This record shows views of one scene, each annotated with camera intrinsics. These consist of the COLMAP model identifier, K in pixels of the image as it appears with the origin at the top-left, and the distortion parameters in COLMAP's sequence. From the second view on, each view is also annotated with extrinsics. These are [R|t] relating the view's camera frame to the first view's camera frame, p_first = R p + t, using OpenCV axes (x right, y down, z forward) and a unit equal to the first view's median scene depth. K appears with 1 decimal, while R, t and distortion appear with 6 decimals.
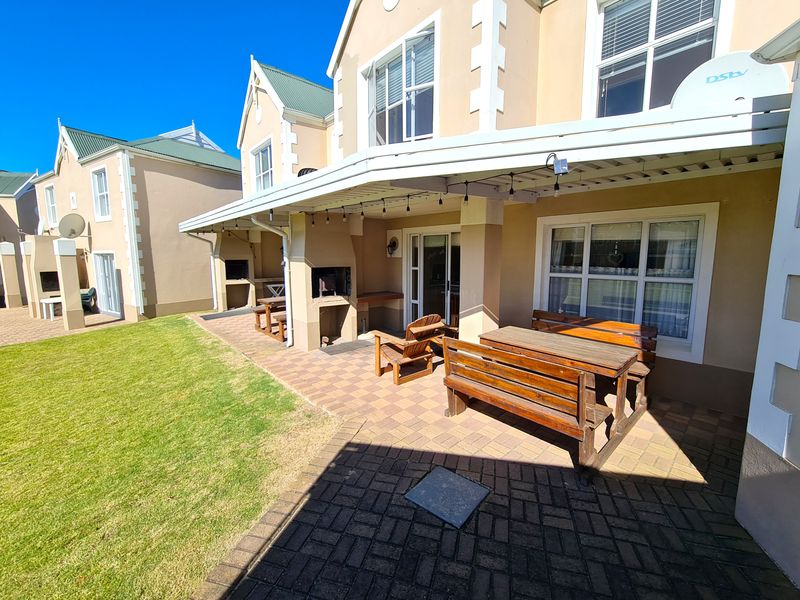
lens RADIAL K [[340.1, 0, 400.2], [0, 340.1, 294.7], [0, 0, 1]] dist [-0.000106, 0.000084]
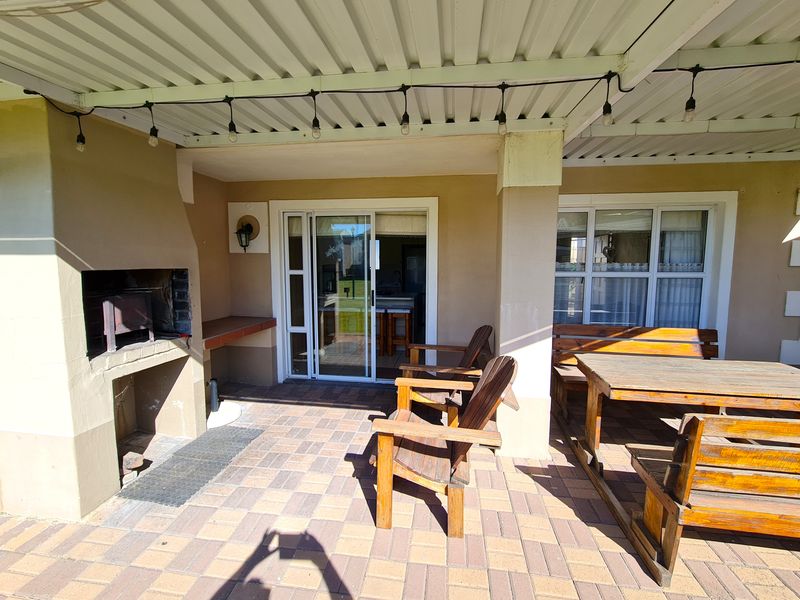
lens RADIAL K [[340.1, 0, 400.2], [0, 340.1, 294.7], [0, 0, 1]] dist [-0.000106, 0.000084]
pose [[0.751857, -0.057671, 0.656799, -0.233156], [0.074561, 0.997214, 0.002210, -0.031066], [-0.655097, 0.047310, 0.754063, 0.509289]]
